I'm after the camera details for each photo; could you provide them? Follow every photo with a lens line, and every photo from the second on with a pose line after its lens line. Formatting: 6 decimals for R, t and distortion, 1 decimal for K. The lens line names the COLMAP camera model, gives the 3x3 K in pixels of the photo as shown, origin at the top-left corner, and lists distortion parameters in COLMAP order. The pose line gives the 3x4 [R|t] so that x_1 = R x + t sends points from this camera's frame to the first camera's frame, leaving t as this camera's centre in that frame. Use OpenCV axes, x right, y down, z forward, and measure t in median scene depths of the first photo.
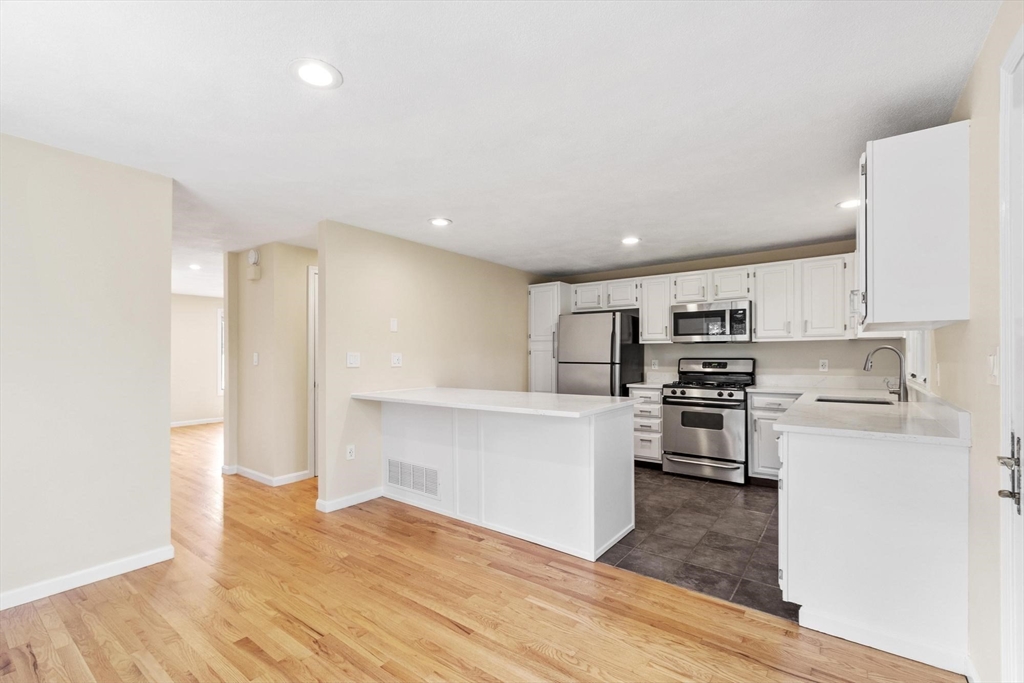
lens RADIAL K [[450.6, 0, 507.5], [0, 450.6, 349.9], [0, 0, 1]] dist [0.000553, -0.000485]
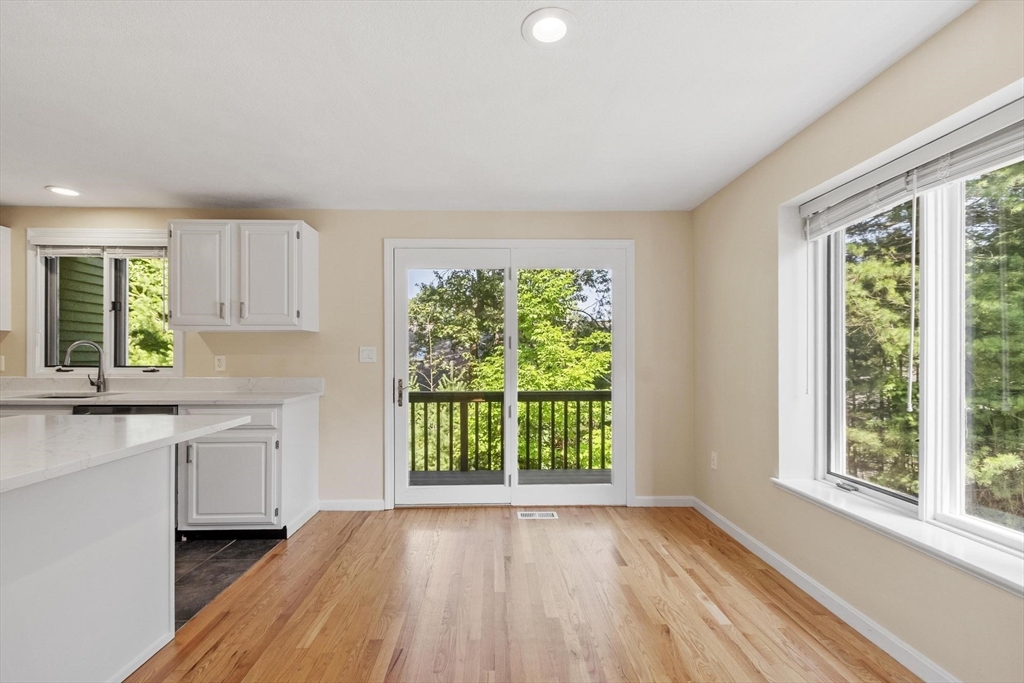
lens RADIAL K [[450.6, 0, 507.5], [0, 450.6, 358.3], [0, 0, 1]] dist [0.000553, -0.000485]
pose [[-0.628209, -0.002920, 0.778039, -0.570910], [-0.009537, 0.999947, -0.003947, 0.025049], [-0.777986, -0.009900, -0.628203, 0.866650]]
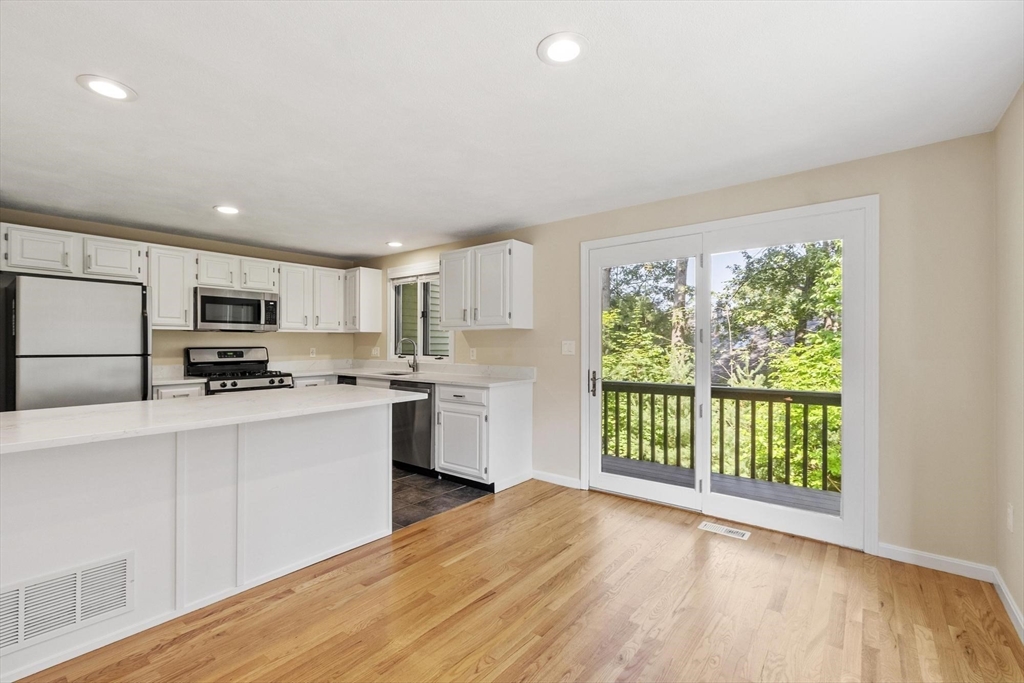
lens RADIAL K [[450.6, 0, 505.2], [0, 450.6, 344.0], [0, 0, 1]] dist [0.000553, -0.000485]
pose [[0.027877, 0.000695, 0.999611, -0.738986], [-0.011750, 0.999931, -0.000367, 0.007475], [-0.999542, -0.011735, 0.027883, 0.583169]]
